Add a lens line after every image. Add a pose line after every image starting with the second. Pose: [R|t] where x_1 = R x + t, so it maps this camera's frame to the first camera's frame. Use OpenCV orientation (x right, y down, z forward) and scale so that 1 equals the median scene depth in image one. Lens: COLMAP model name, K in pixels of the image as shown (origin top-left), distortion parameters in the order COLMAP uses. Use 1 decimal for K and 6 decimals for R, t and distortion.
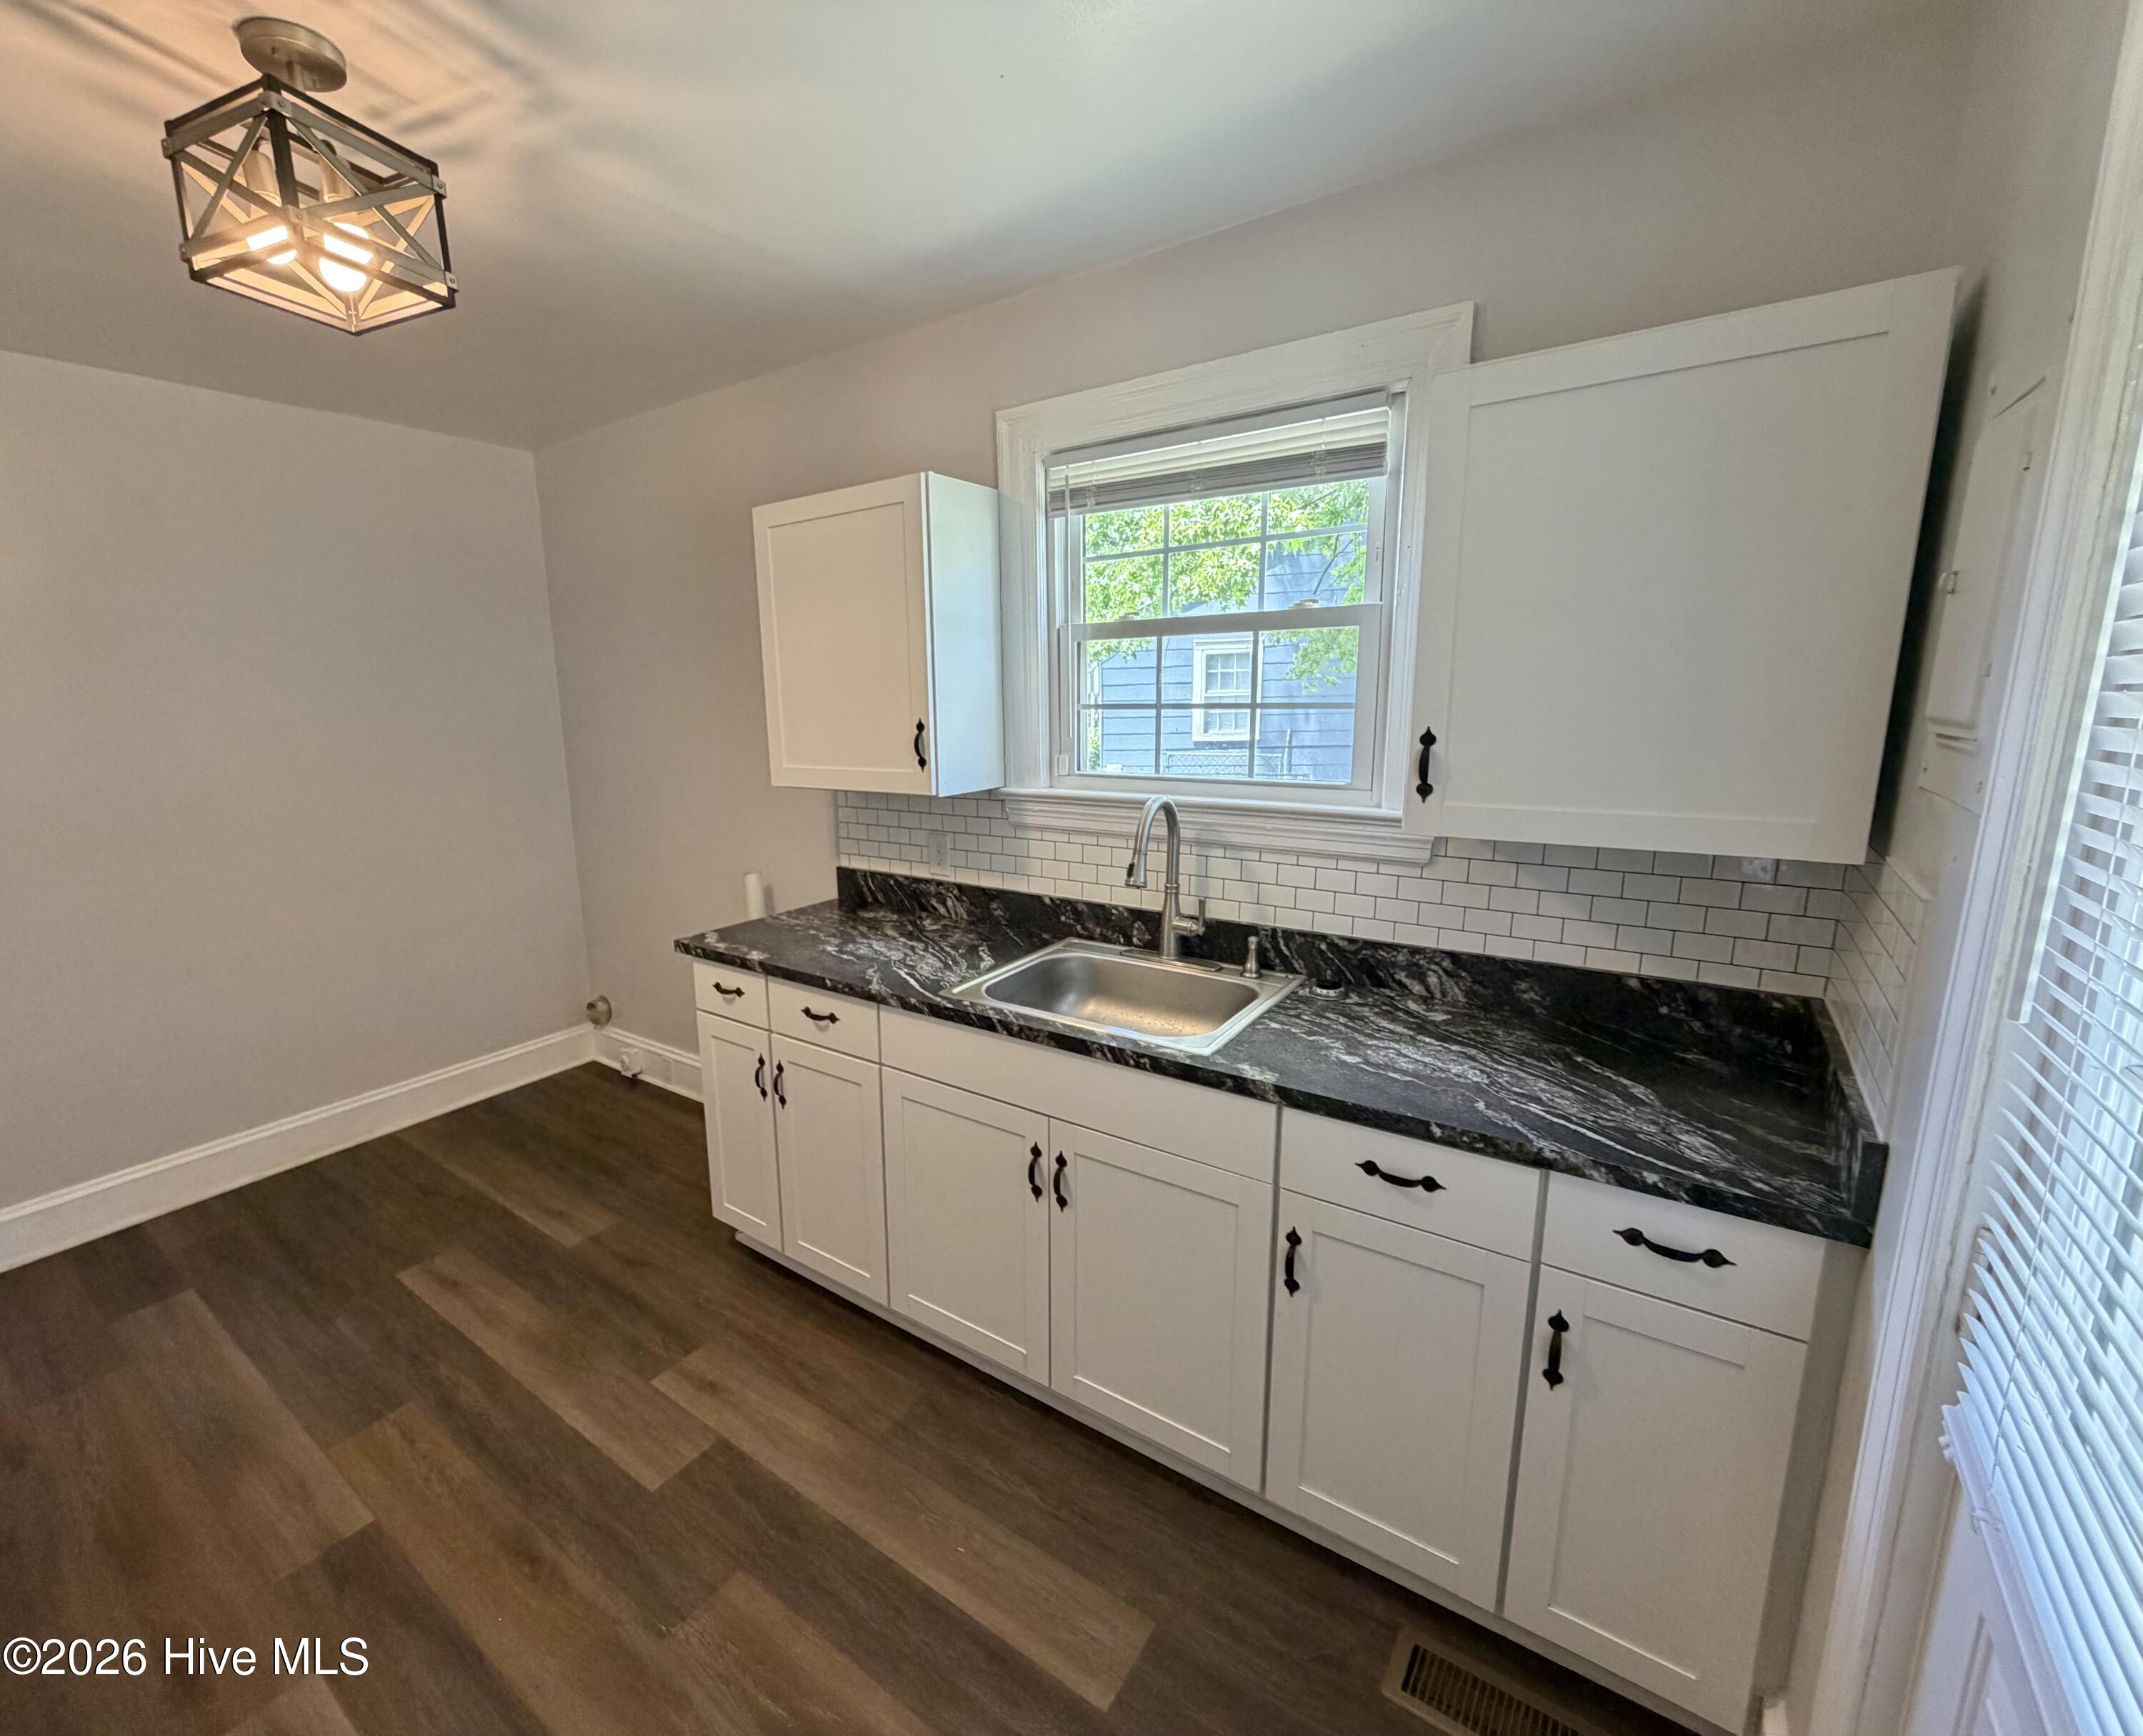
lens RADIAL K [[920.4, 0, 979.9], [0, 920.4, 872.4], [0, 0, 1]] dist [-0.001377, 0.000098]
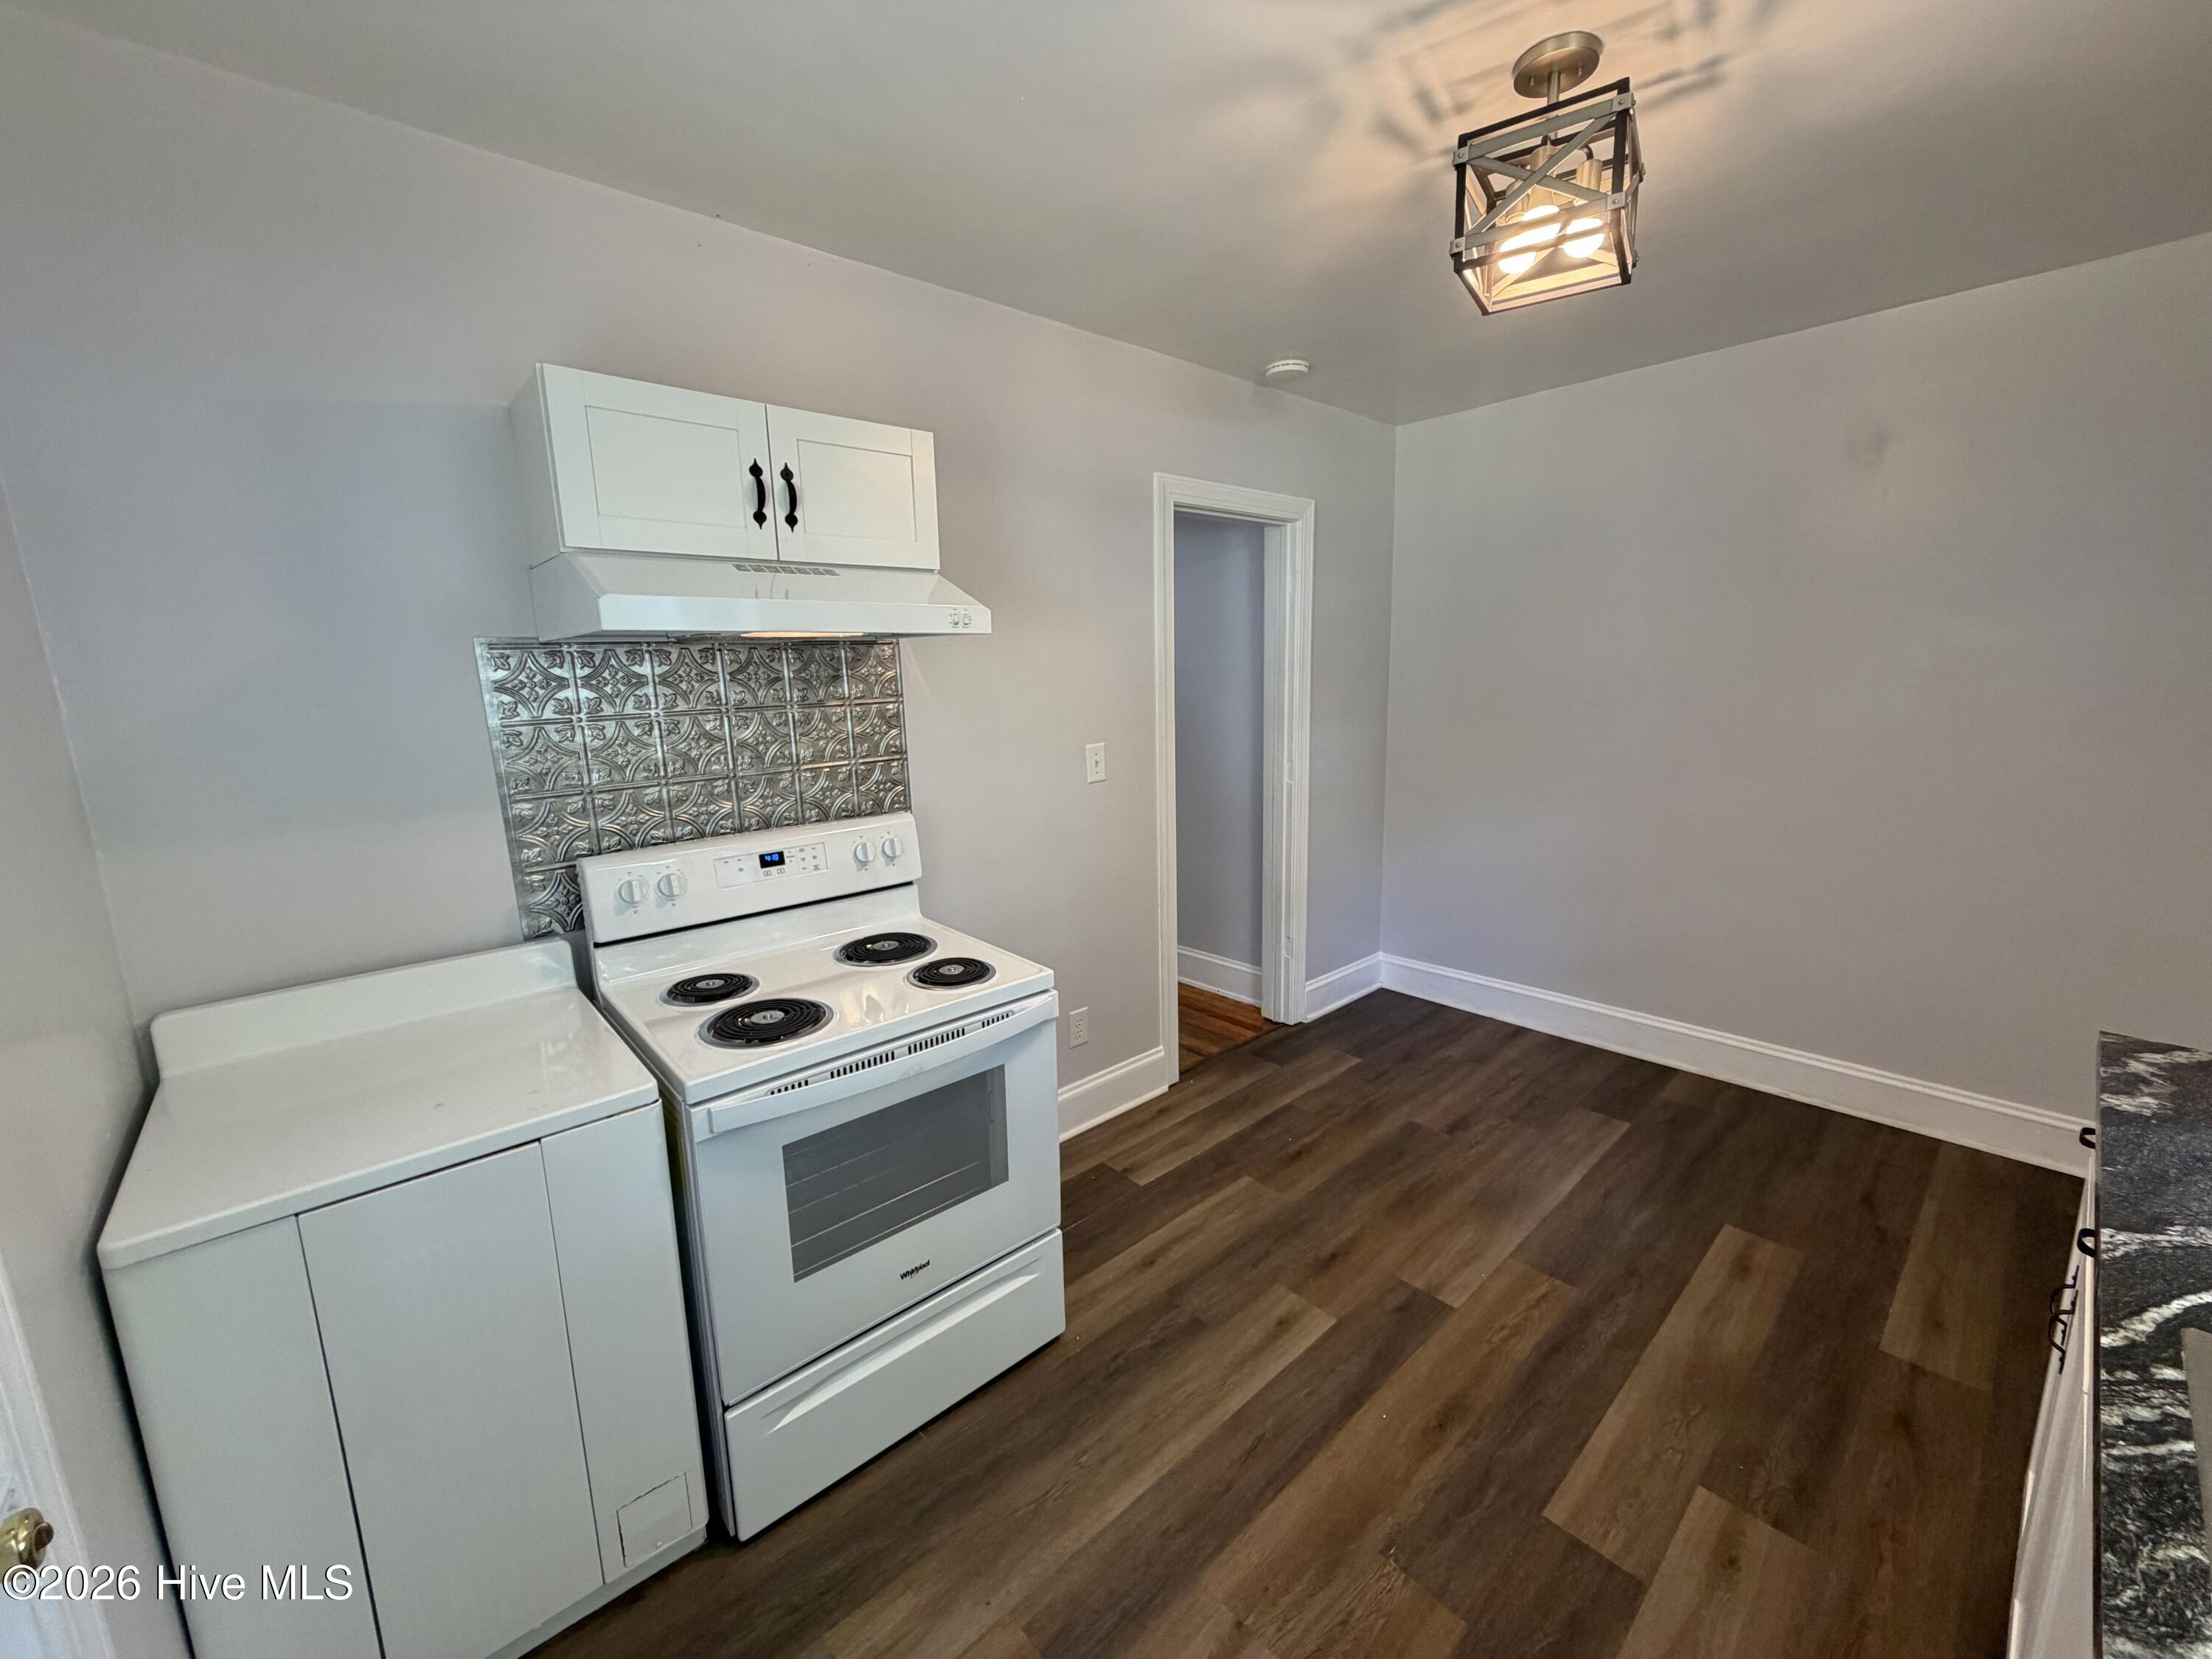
lens RADIAL K [[888.0, 0, 1095.9], [0, 888.0, 831.2], [0, 0, 1]] dist [0.003525, 0.000146]
pose [[-0.192540, 0.208665, -0.958847, 0.370599], [-0.153038, 0.958788, 0.239383, -0.103624], [0.969282, 0.192831, -0.152672, 0.486397]]
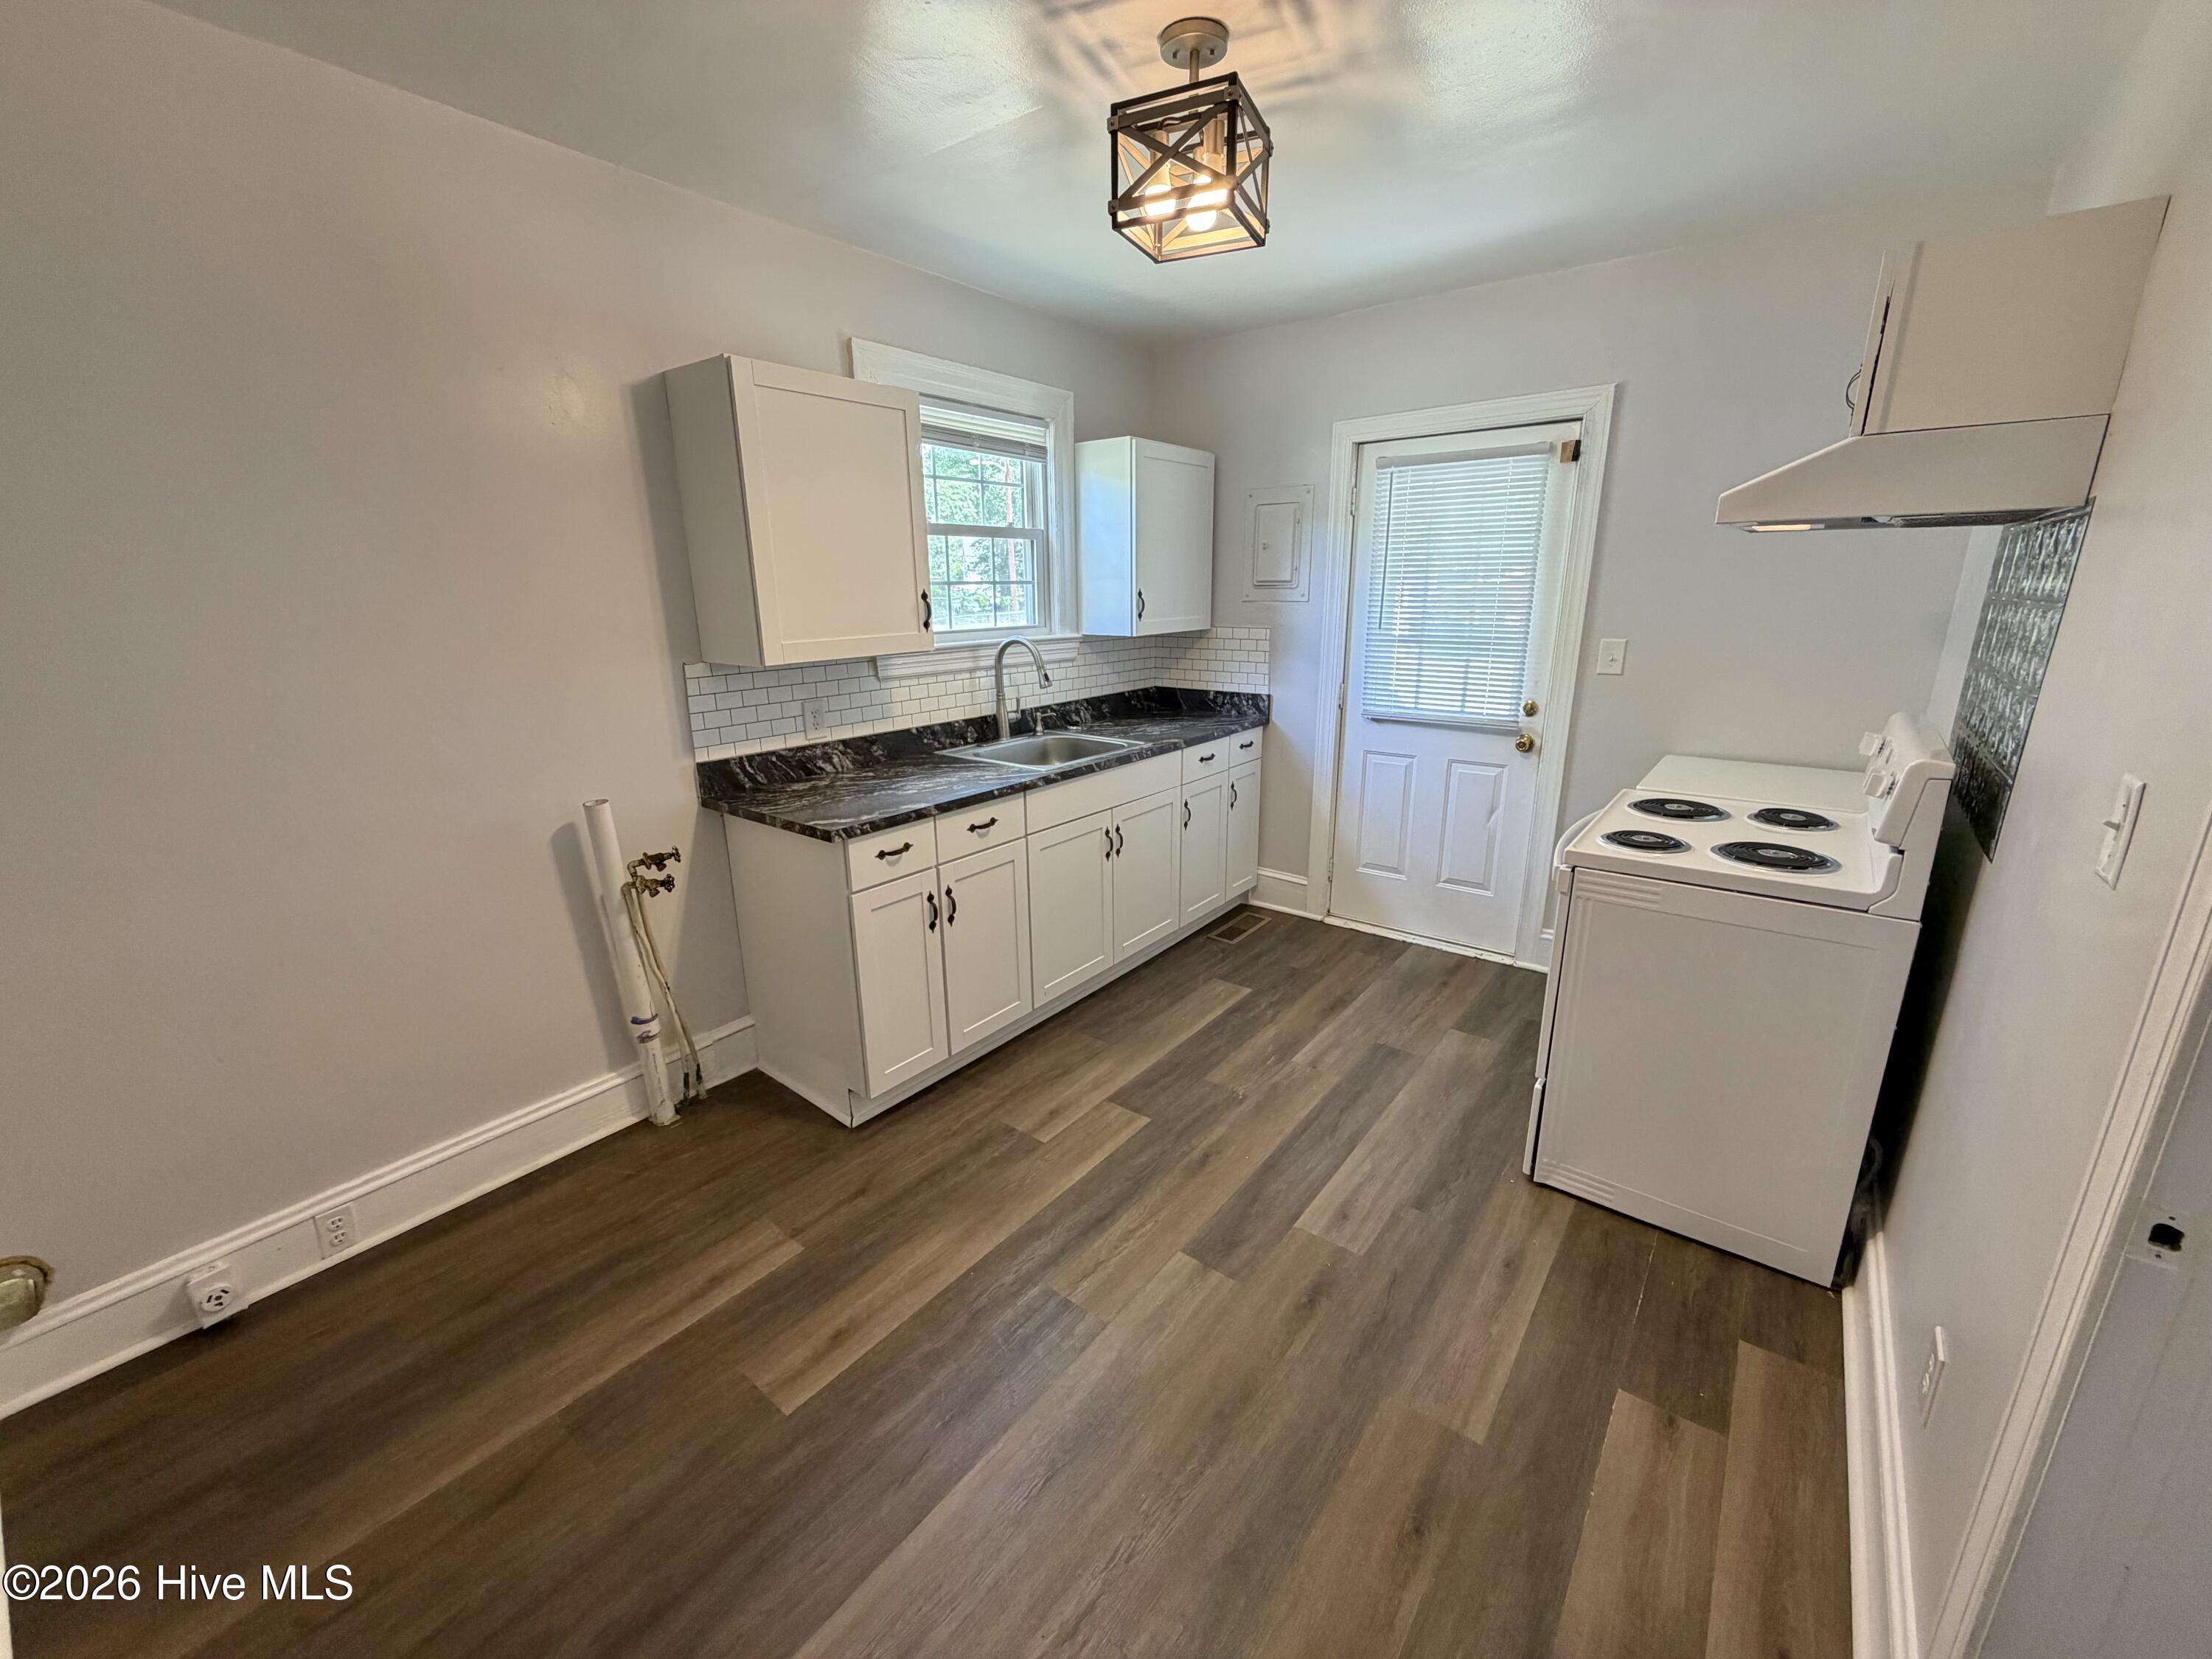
lens RADIAL K [[888.0, 0, 1096.2], [0, 888.0, 834.0], [0, 0, 1]] dist [0.003525, 0.000146]
pose [[0.023512, -0.257204, 0.966071, -1.363276], [0.198896, 0.948224, 0.247612, -0.106908], [-0.979738, 0.186326, 0.073452, 0.760410]]
